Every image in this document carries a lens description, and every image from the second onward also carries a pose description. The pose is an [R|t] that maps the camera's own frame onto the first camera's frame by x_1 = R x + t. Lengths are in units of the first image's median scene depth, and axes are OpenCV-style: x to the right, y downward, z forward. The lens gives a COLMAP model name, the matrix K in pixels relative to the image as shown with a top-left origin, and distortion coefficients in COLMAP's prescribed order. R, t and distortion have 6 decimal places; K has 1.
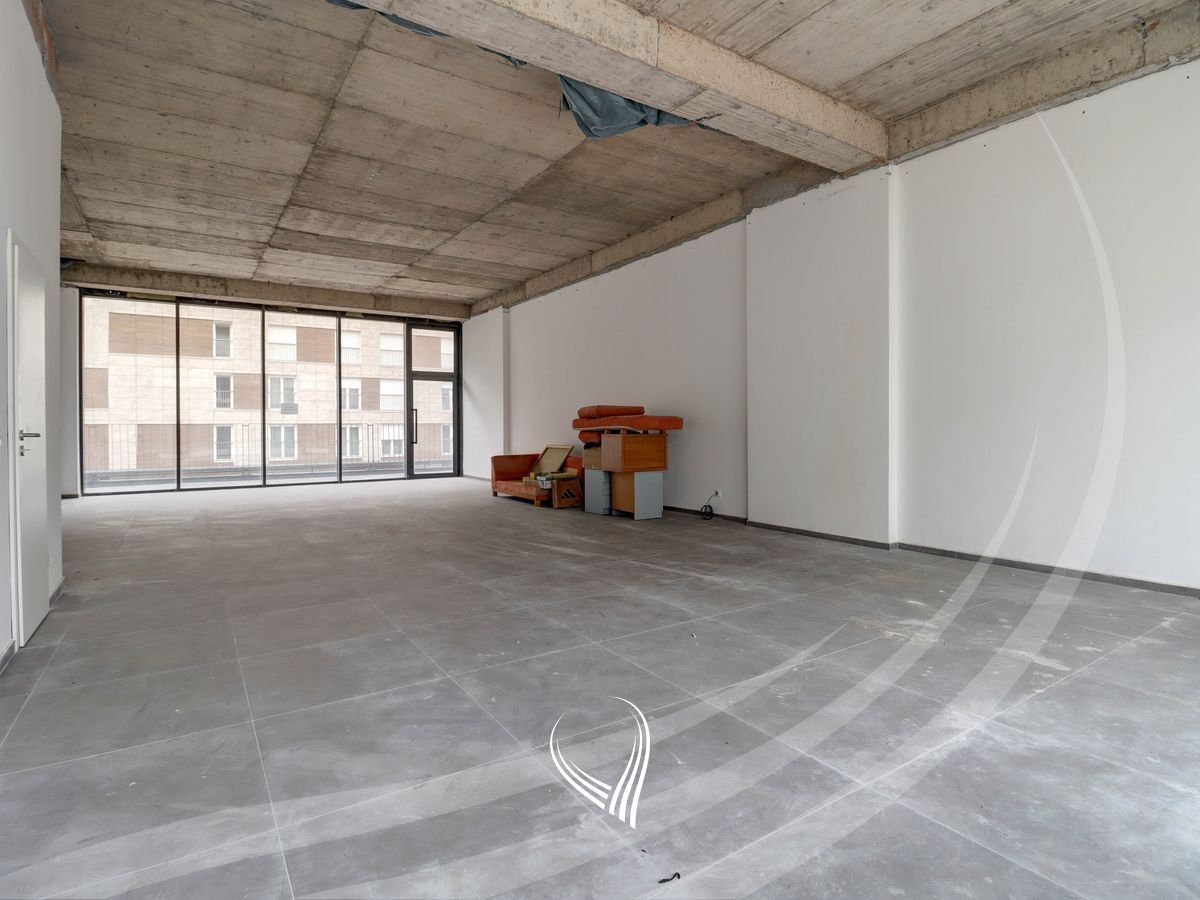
lens RADIAL K [[635.9, 0, 603.1], [0, 635.9, 432.1], [0, 0, 1]] dist [0.000291, -0.011555]
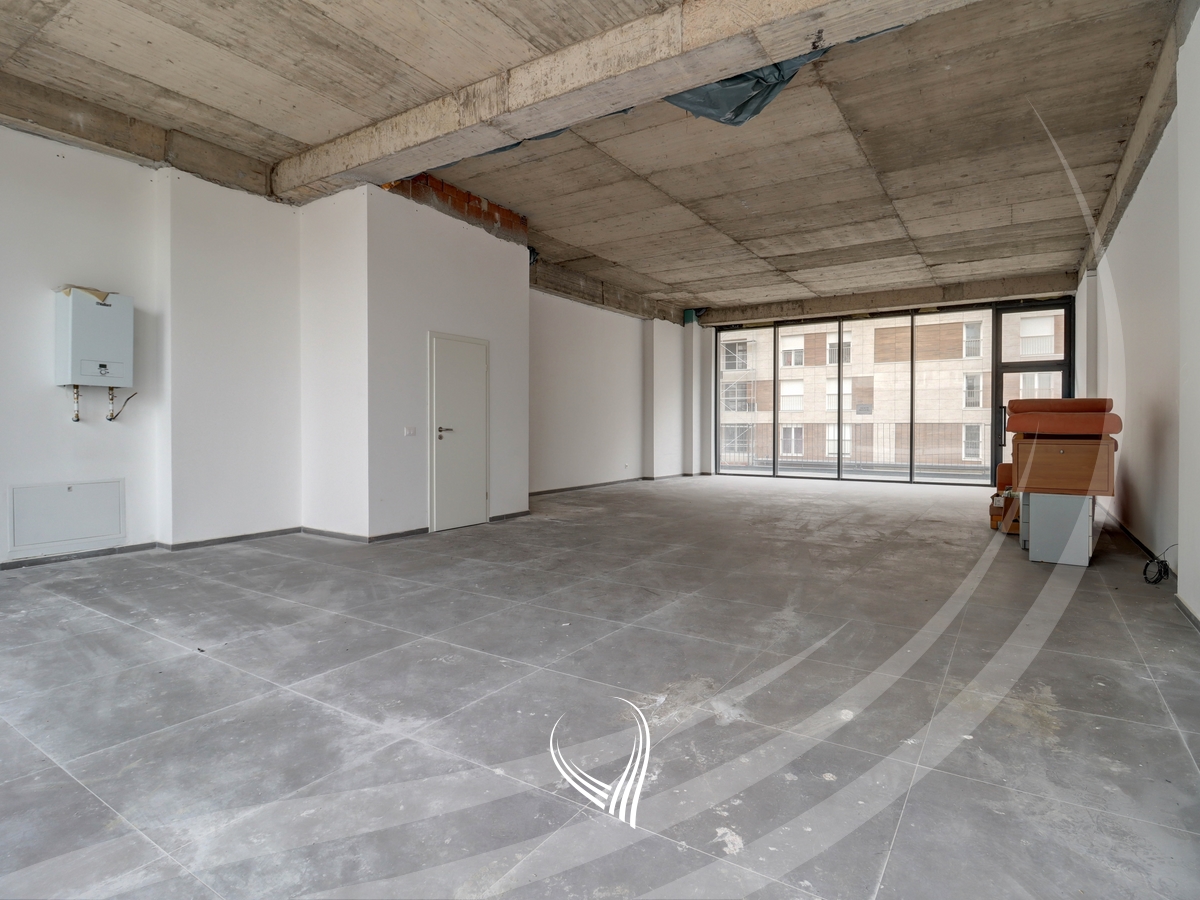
lens RADIAL K [[635.9, 0, 603.1], [0, 635.9, 432.1], [0, 0, 1]] dist [0.000291, -0.011555]
pose [[0.398819, 0.013607, -0.916929, 0.492803], [-0.011930, 0.999882, 0.009649, -0.005310], [0.916952, 0.007091, 0.398935, 0.273538]]
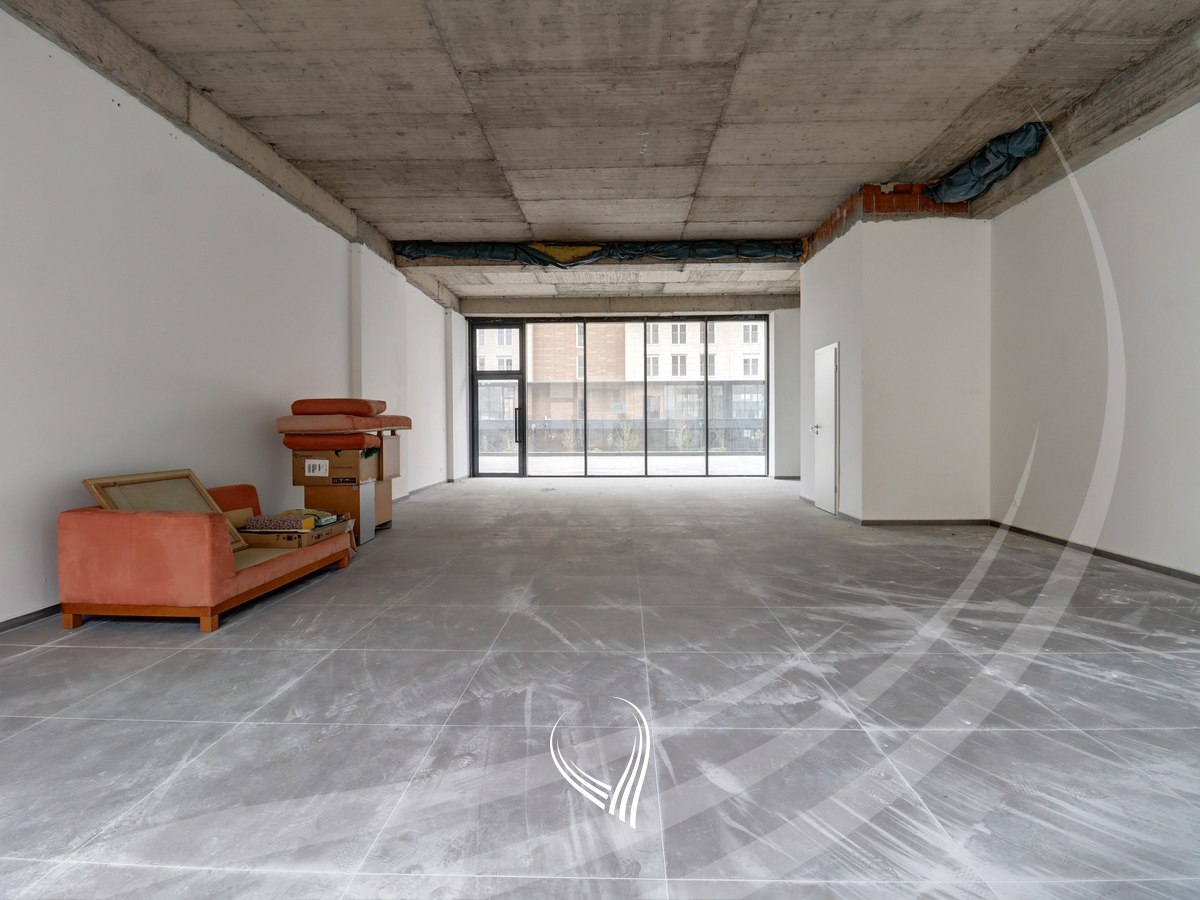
lens RADIAL K [[635.9, 0, 603.1], [0, 635.9, 432.1], [0, 0, 1]] dist [0.000291, -0.011555]
pose [[-0.820644, 0.001239, 0.571439, -0.713628], [0.014906, 0.999704, 0.019240, -0.013258], [-0.571246, 0.024307, -0.820419, 1.533508]]
